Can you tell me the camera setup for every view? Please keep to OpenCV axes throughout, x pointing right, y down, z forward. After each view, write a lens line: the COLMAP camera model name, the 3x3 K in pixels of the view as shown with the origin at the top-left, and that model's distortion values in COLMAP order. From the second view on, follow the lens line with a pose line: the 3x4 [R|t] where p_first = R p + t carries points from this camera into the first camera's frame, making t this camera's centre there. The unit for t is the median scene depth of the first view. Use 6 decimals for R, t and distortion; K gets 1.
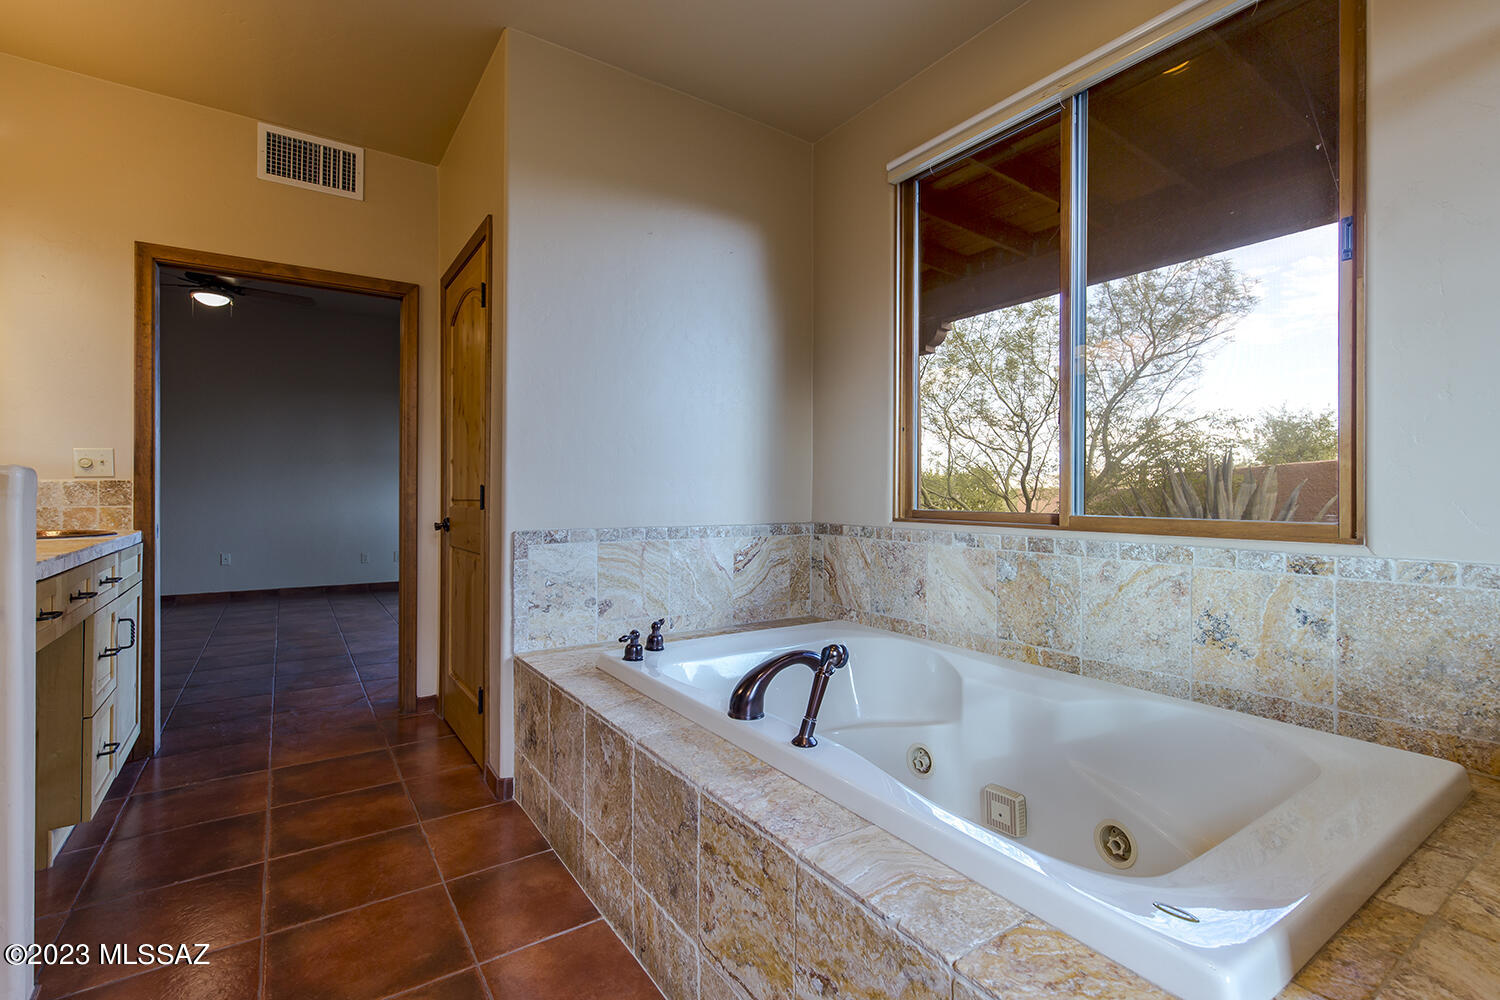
lens RADIAL K [[678.2, 0, 757.8], [0, 678.2, 497.6], [0, 0, 1]] dist [0.008515, -0.001699]
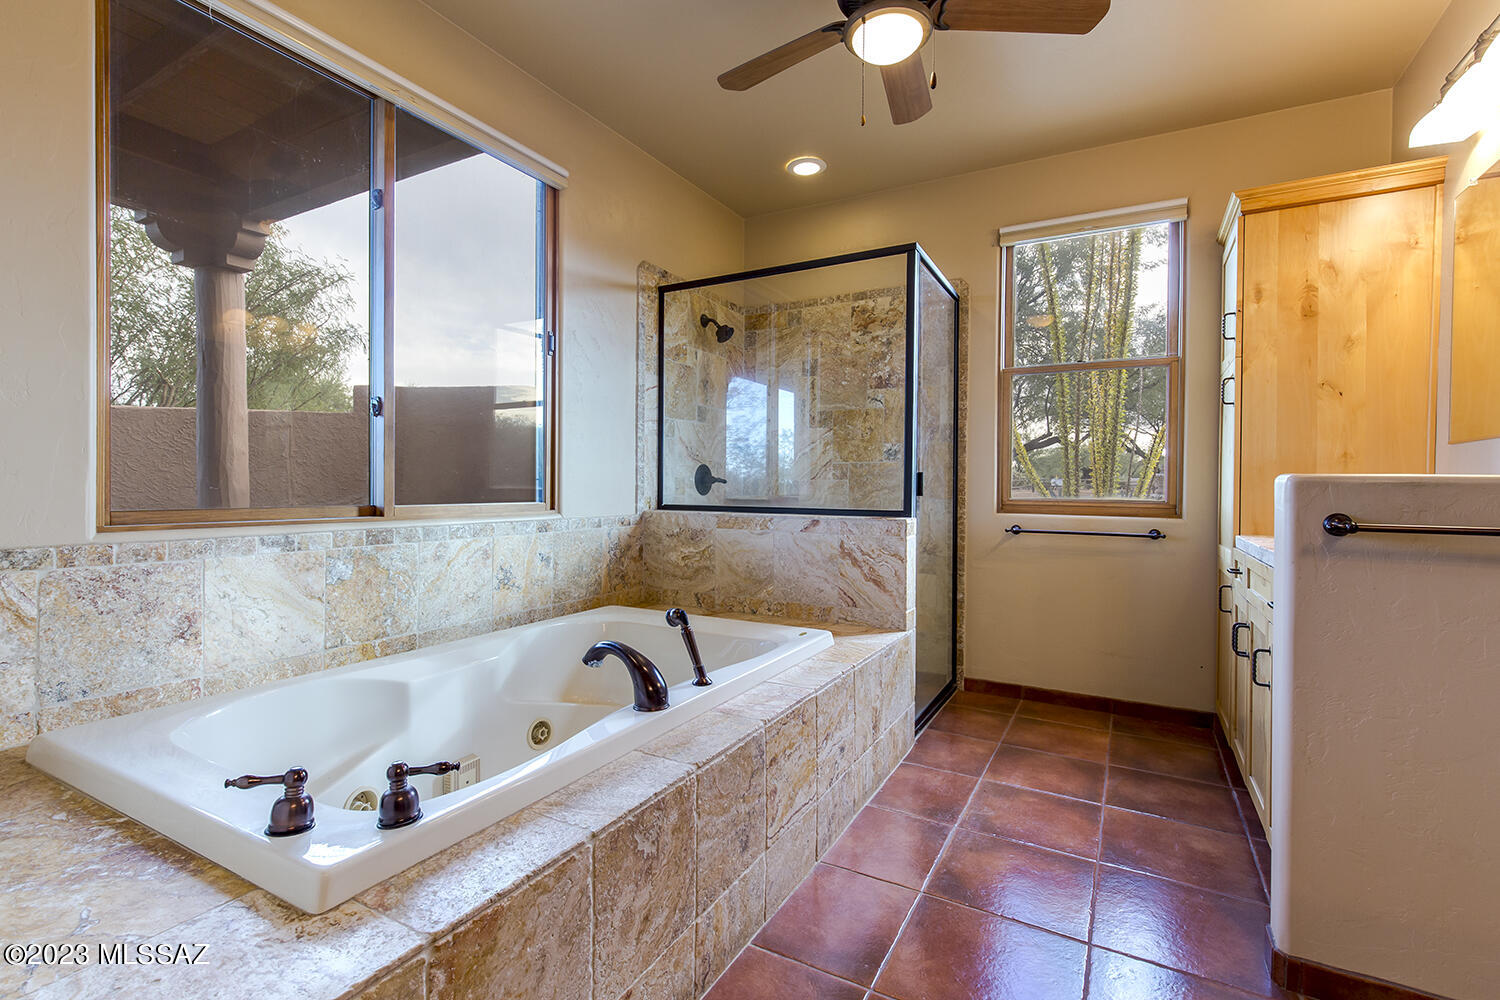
lens RADIAL K [[678.2, 0, 758.2], [0, 678.2, 489.6], [0, 0, 1]] dist [0.008515, -0.001699]
pose [[-0.440567, -0.016338, 0.897571, -0.756072], [-0.006511, 0.999866, 0.015004, -0.019362], [-0.897696, 0.000767, -0.440614, 0.982249]]
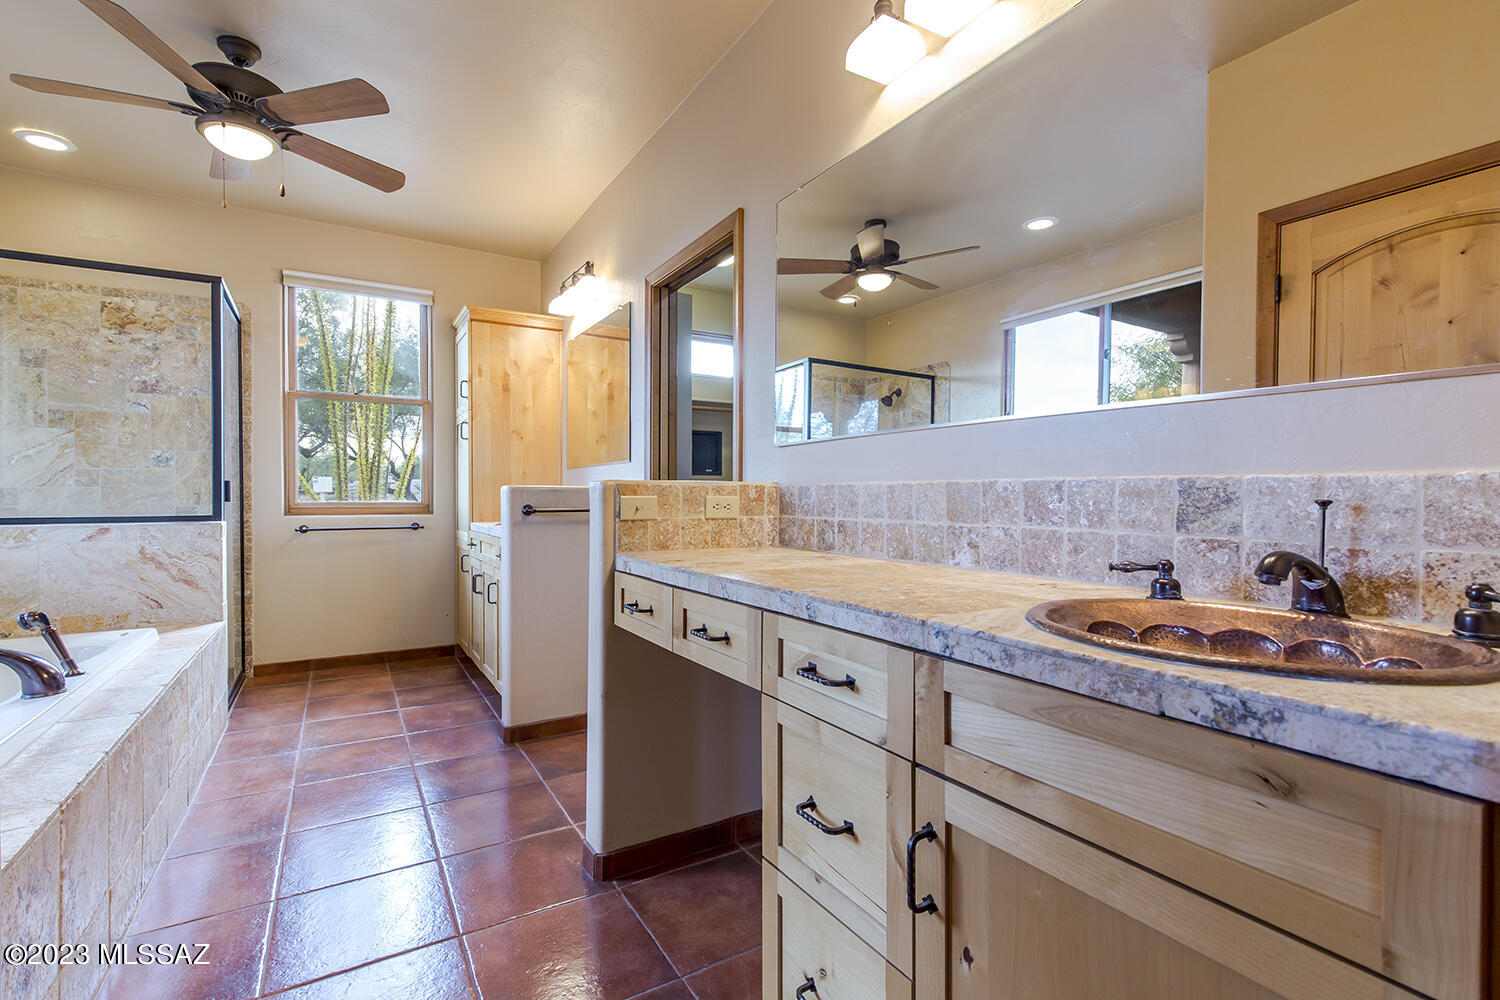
lens RADIAL K [[678.2, 0, 743.3], [0, 678.2, 501.6], [0, 0, 1]] dist [0.008515, -0.001699]
pose [[-0.997344, -0.007139, 0.072481, -0.983323], [-0.005887, 0.999830, 0.017462, -0.022938], [-0.072593, 0.016989, -0.997217, 1.633797]]
